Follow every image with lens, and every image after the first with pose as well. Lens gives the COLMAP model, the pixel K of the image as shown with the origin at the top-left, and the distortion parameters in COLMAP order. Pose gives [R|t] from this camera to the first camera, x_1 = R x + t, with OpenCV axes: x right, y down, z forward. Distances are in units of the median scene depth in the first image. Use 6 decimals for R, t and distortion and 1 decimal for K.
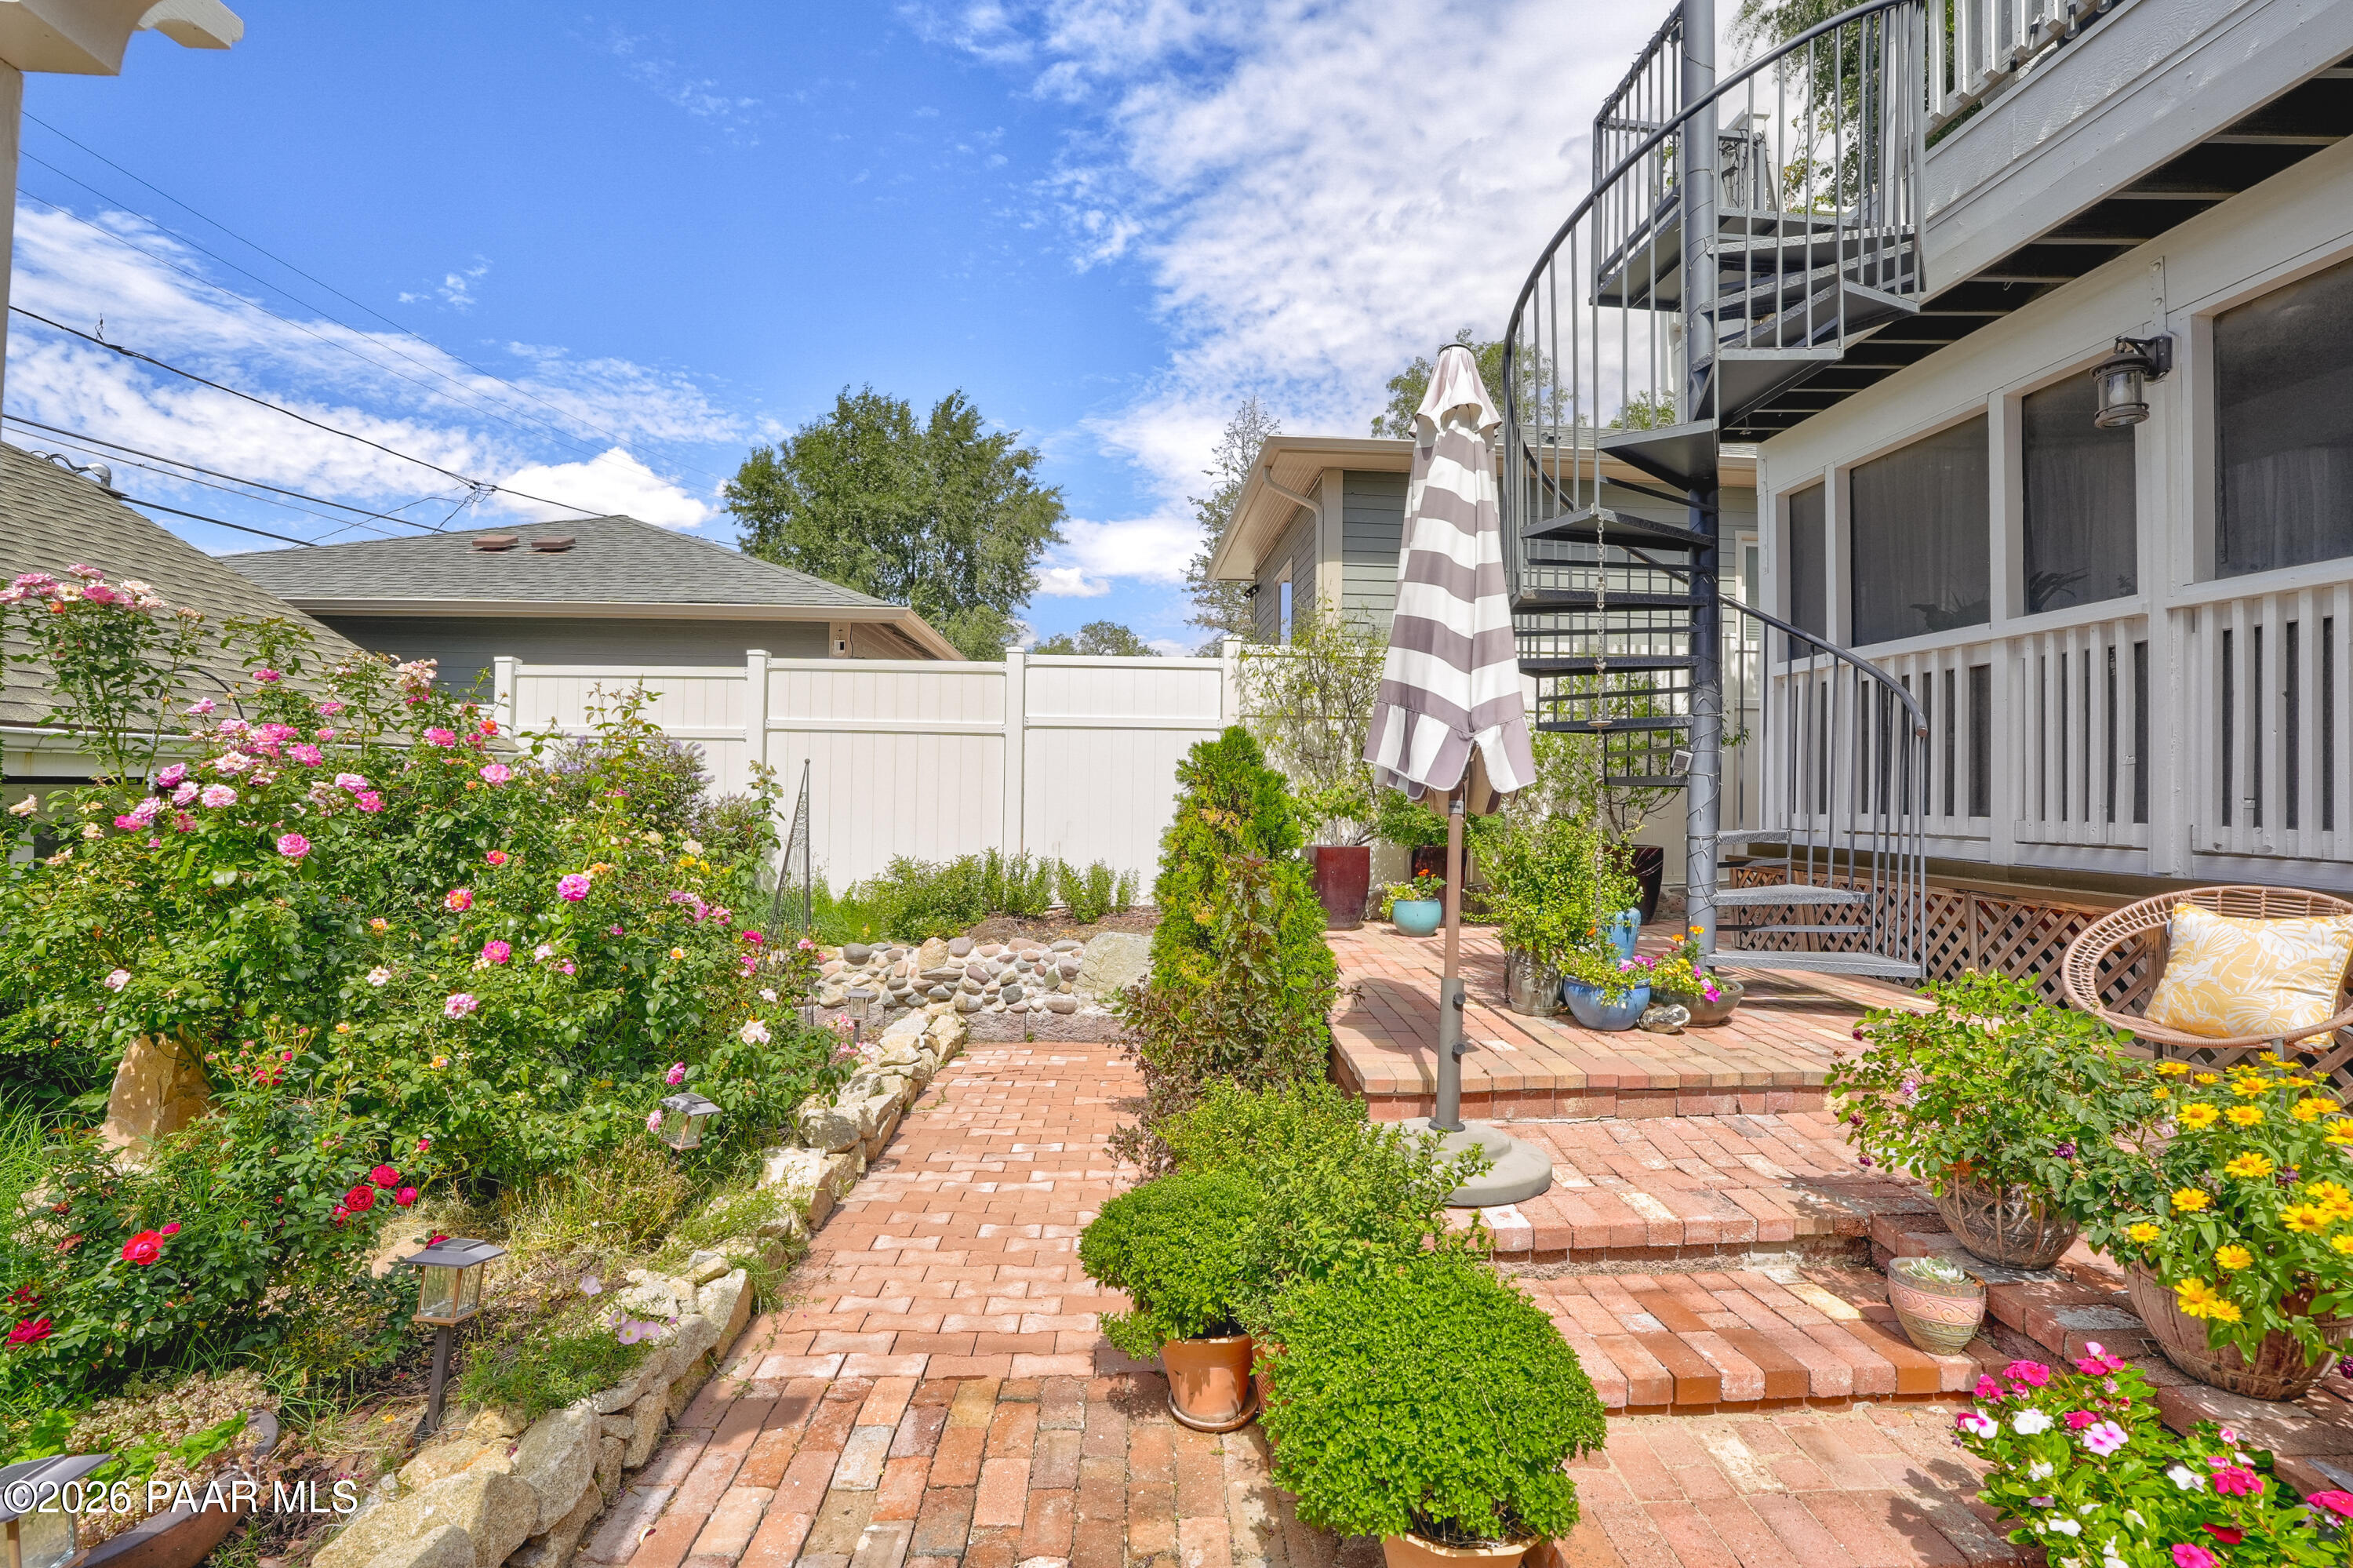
lens RADIAL K [[1099.8, 0, 1192.0], [0, 1099.8, 781.3], [0, 0, 1]] dist [-0.027873, 0.001464]
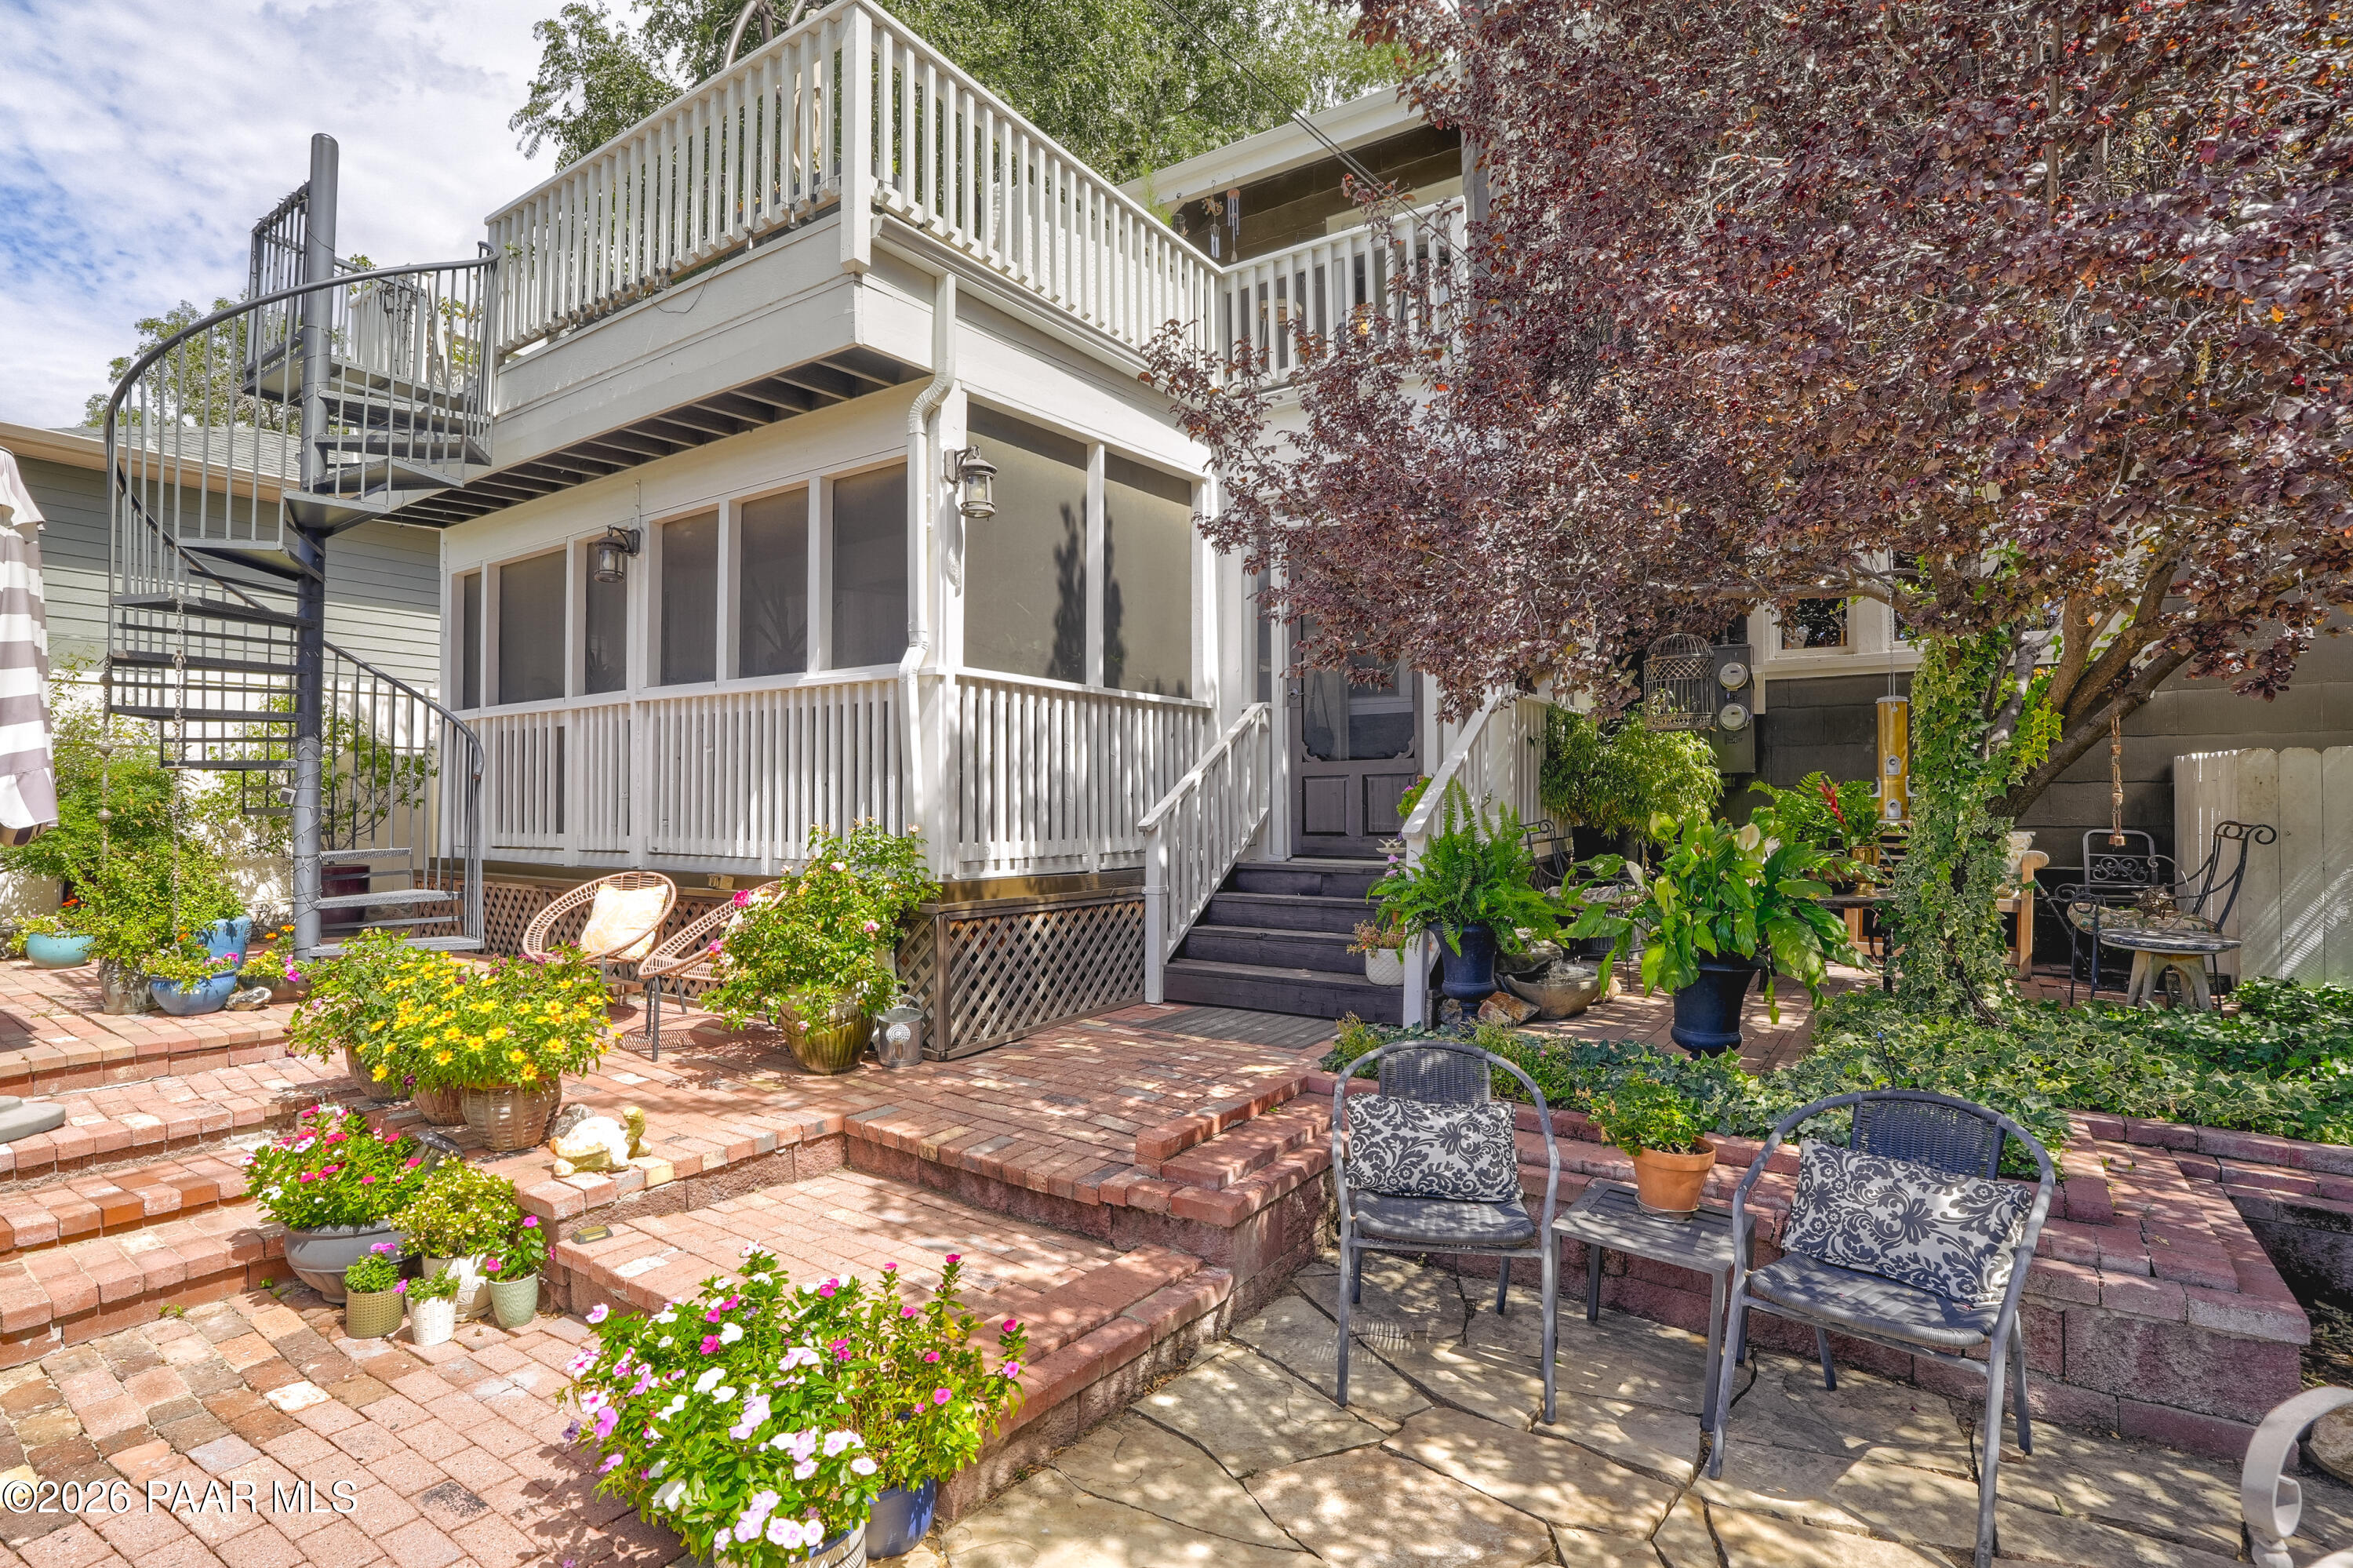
lens RADIAL K [[1099.8, 0, 1167.6], [0, 1099.8, 788.6], [0, 0, 1]] dist [-0.027873, 0.001464]
pose [[0.608241, 0.006061, 0.793729, 0.086607], [0.004125, 0.999933, -0.010796, -0.007719], [-0.793741, 0.009841, 0.608176, -0.577664]]
